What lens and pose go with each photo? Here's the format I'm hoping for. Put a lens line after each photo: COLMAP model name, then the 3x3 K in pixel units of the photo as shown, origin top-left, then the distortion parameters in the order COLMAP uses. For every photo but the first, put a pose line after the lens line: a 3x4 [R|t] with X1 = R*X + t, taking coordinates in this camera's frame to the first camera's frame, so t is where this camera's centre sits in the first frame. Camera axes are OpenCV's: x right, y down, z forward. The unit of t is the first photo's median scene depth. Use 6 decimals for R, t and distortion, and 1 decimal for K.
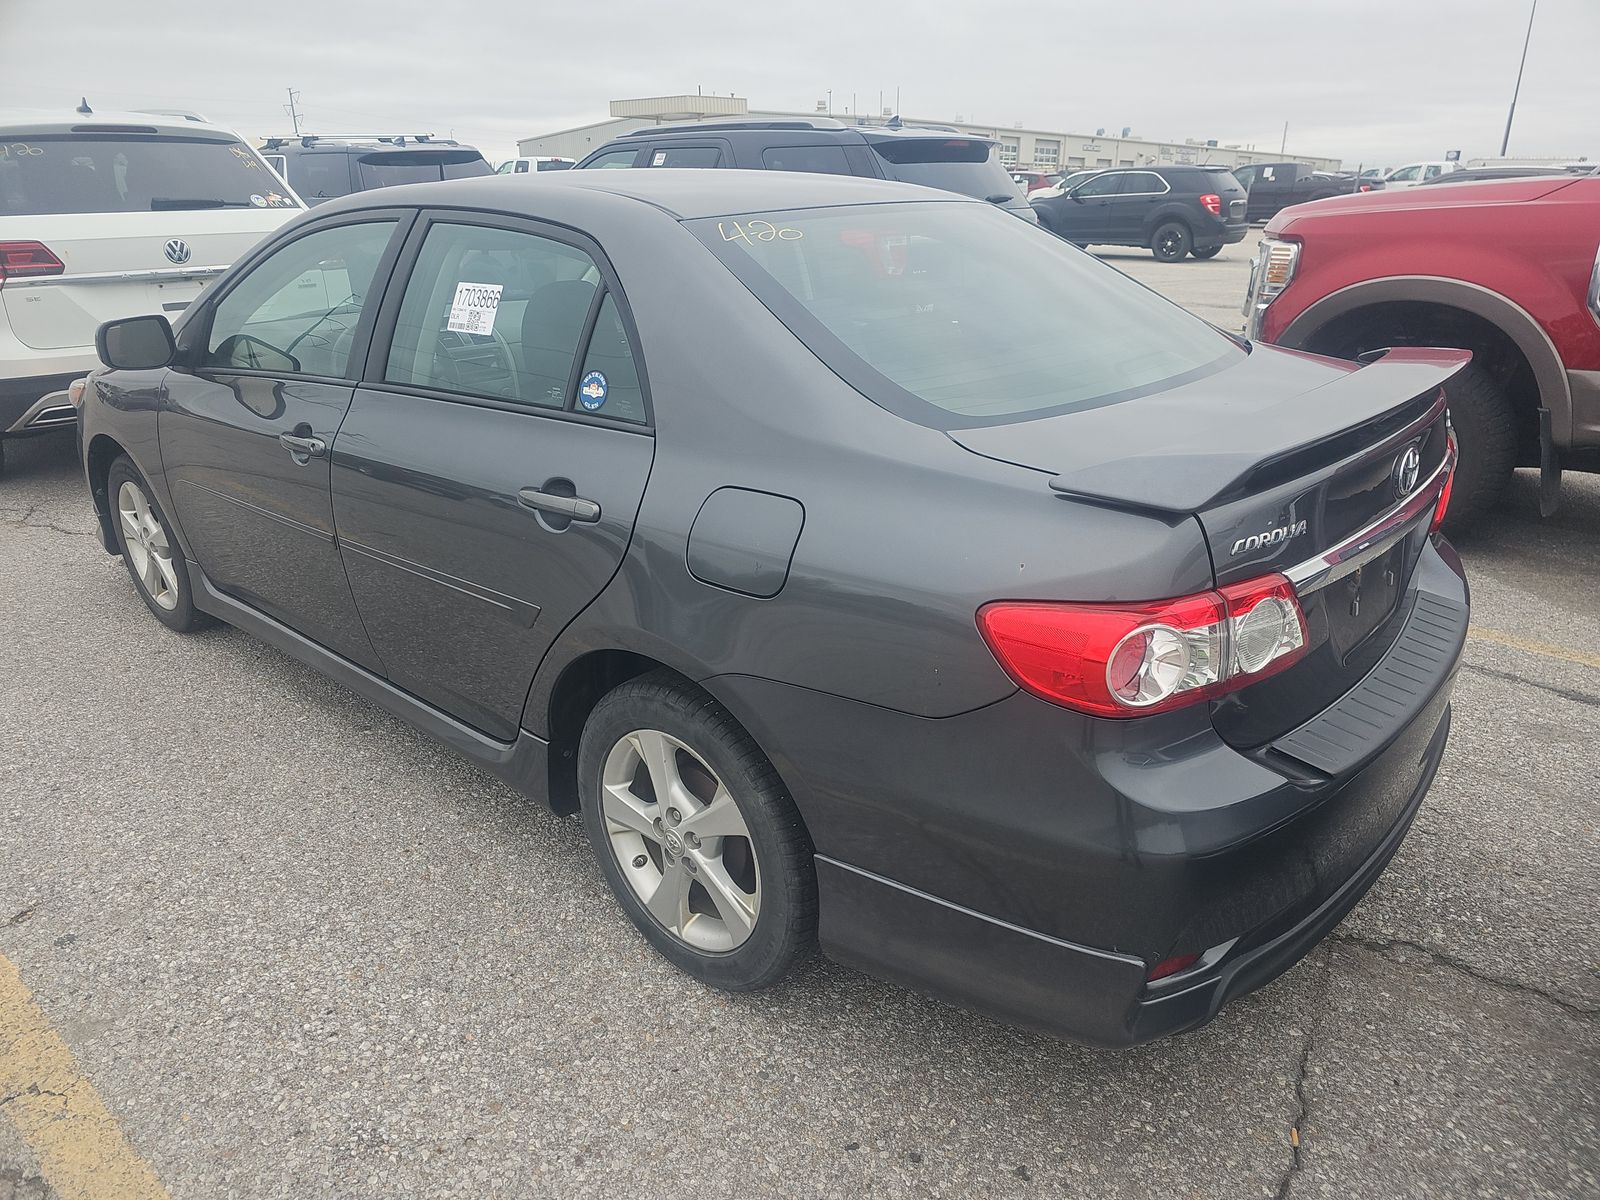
lens RADIAL K [[1066.3, 0, 797.0], [0, 1066.3, 615.1], [0, 0, 1]] dist [0.050873, -0.042935]
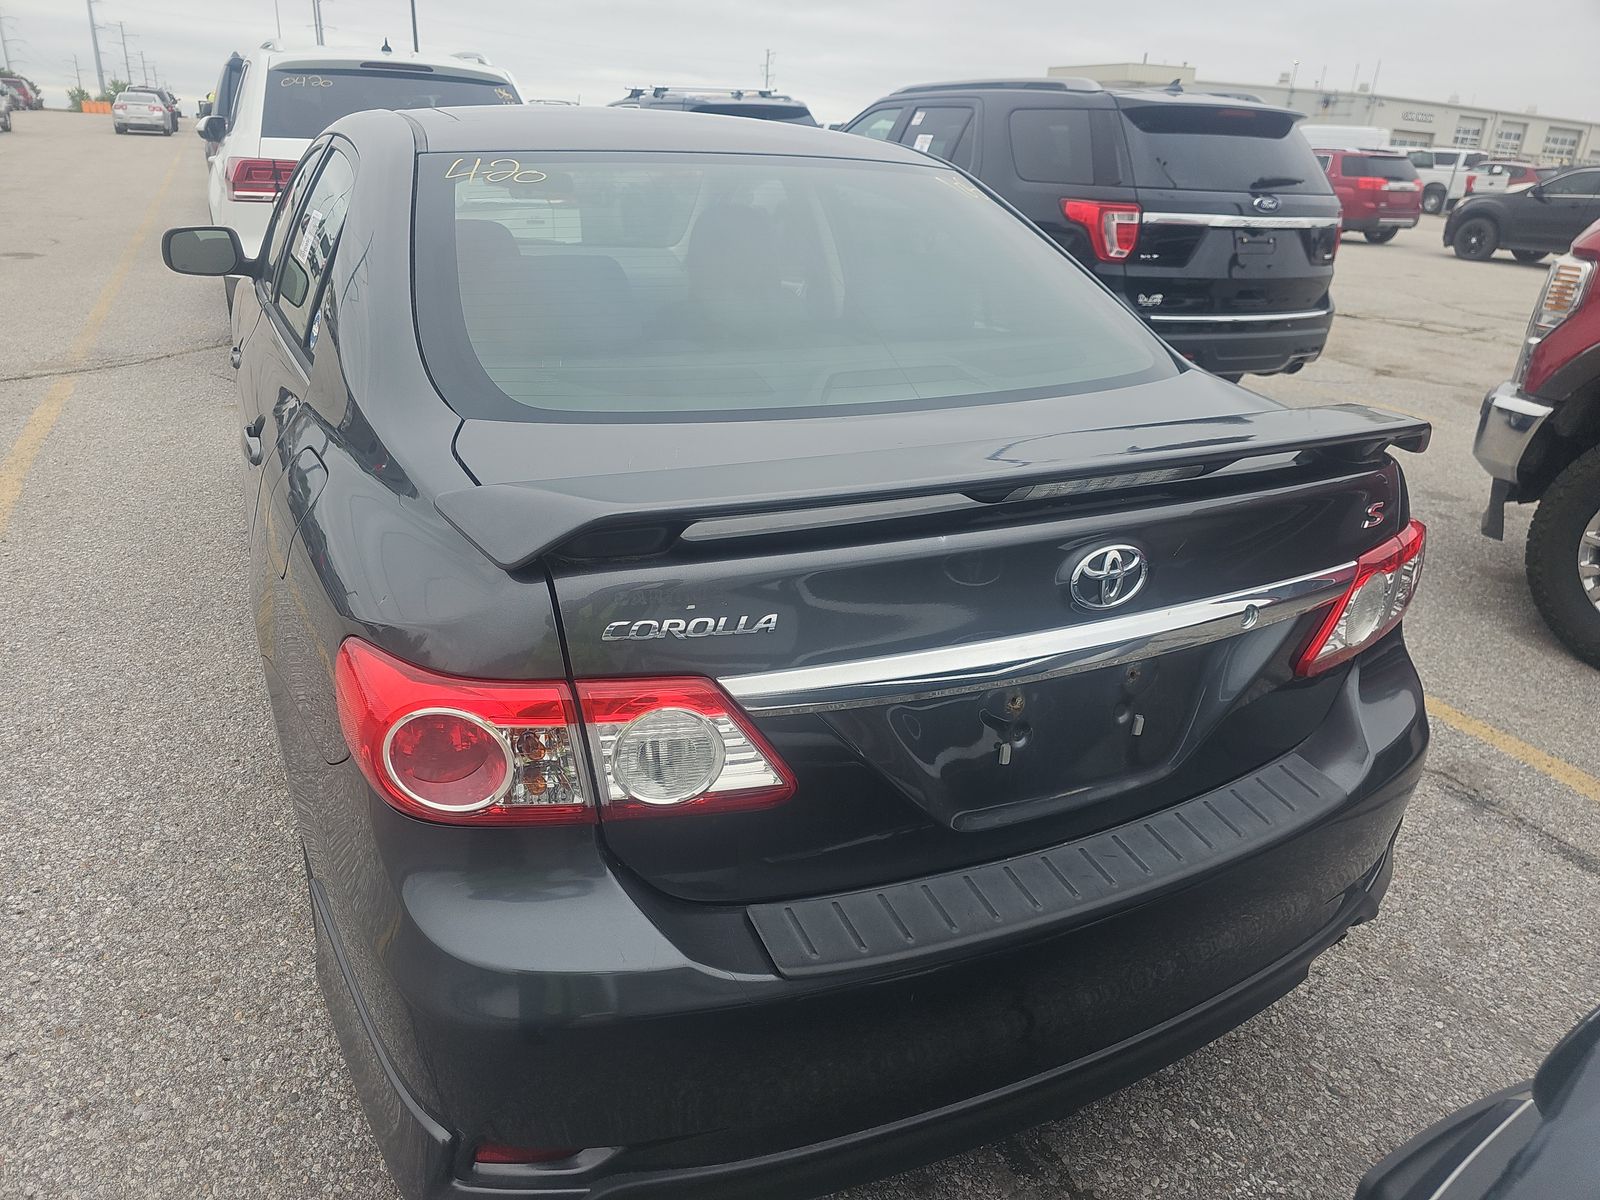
lens RADIAL K [[1061.4, 0, 800.0], [0, 1061.4, 600.0], [0, 0, 1]] dist [0.037561, -0.033646]
pose [[0.920939, 0.196183, -0.336724, 0.186864], [-0.191150, 0.980367, 0.048388, -0.034801], [0.339607, 0.019802, 0.940359, 0.091632]]
